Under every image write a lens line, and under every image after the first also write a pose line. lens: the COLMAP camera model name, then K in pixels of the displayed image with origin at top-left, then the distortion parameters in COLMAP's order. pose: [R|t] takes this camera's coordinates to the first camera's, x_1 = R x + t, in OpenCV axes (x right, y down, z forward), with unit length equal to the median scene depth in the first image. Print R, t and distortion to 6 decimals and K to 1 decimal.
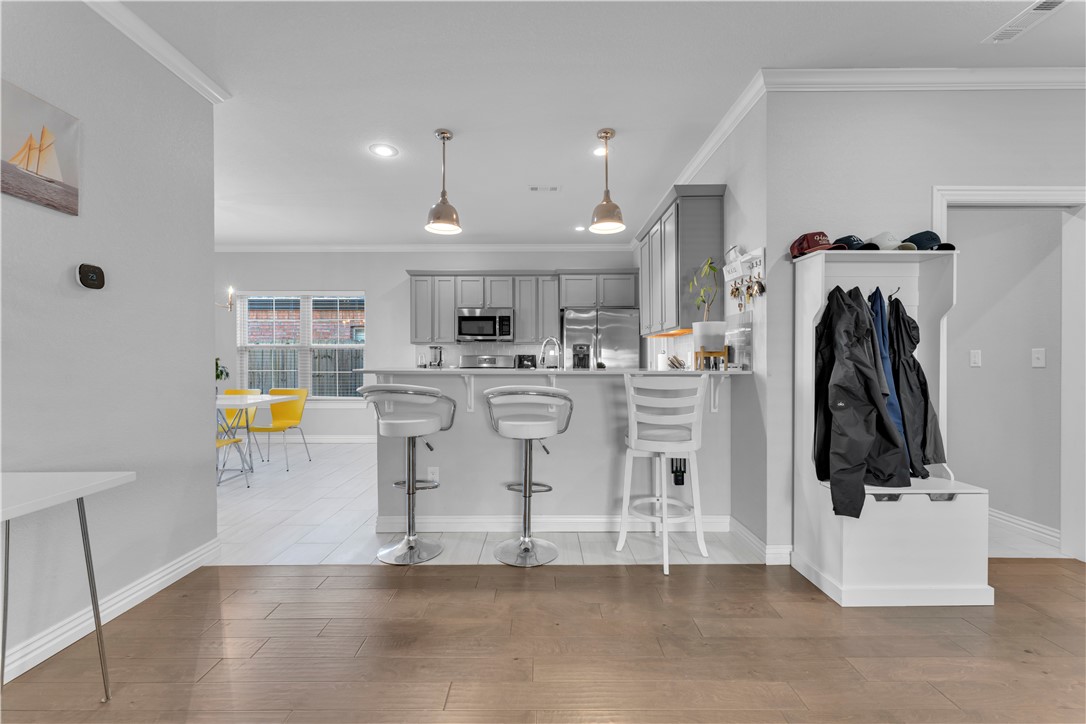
lens RADIAL K [[441.3, 0, 546.8], [0, 441.3, 369.9], [0, 0, 1]] dist [-0.003011, 0.000301]
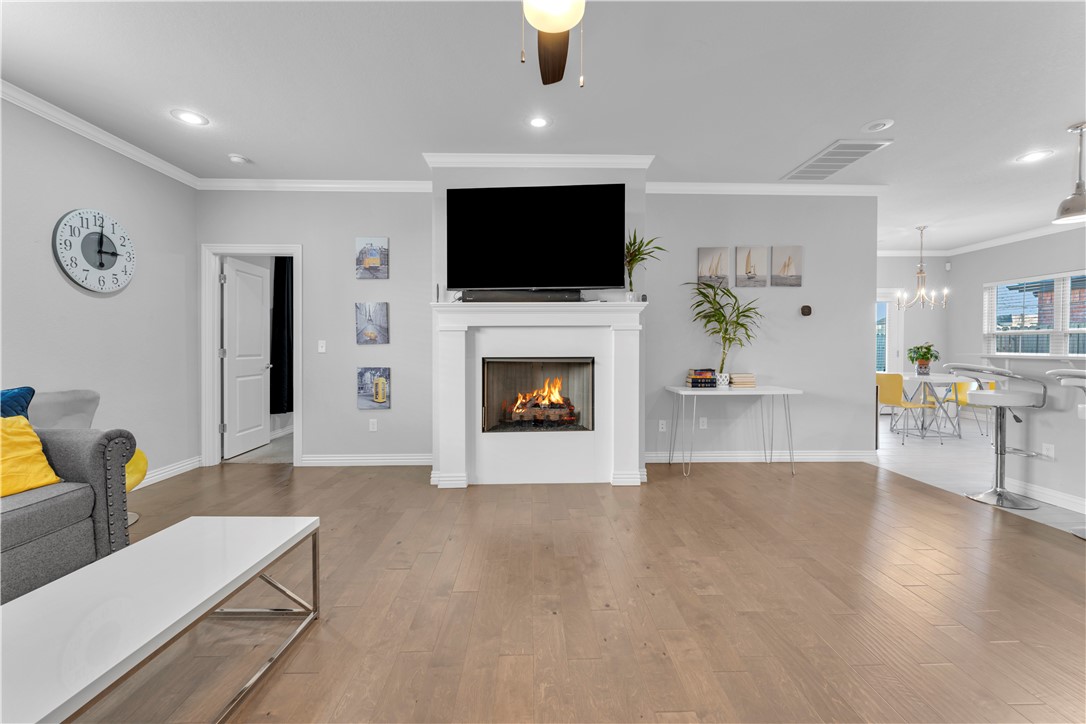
lens RADIAL K [[441.3, 0, 544.3], [0, 441.3, 357.4], [0, 0, 1]] dist [-0.003011, 0.000301]
pose [[0.023581, 0.024353, -0.999425, 0.877731], [-0.020240, 0.999510, 0.023878, 0.005466], [0.999517, 0.019665, 0.024062, -0.303837]]
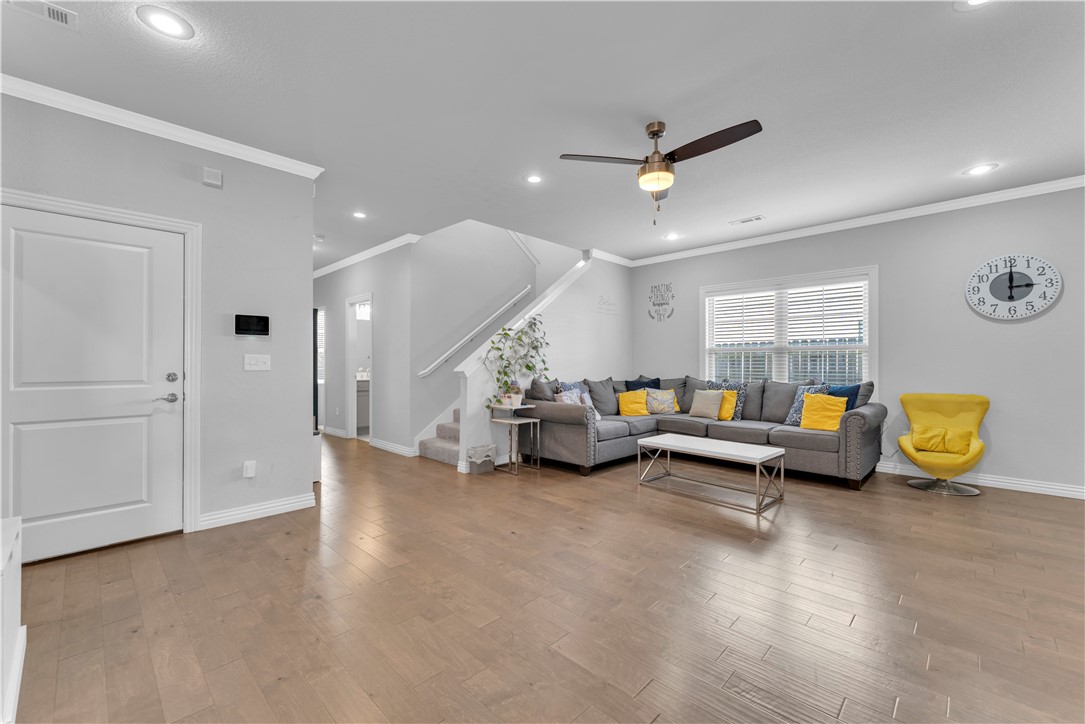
lens RADIAL K [[440.9, 0, 544.5], [0, 440.9, 360.3], [0, 0, 1]] dist [-0.003011, 0.000301]
pose [[-0.721321, 0.005333, 0.692581, -0.445178], [0.014878, 0.999859, 0.007796, -0.019920], [-0.692442, 0.015927, -0.721298, 0.858619]]
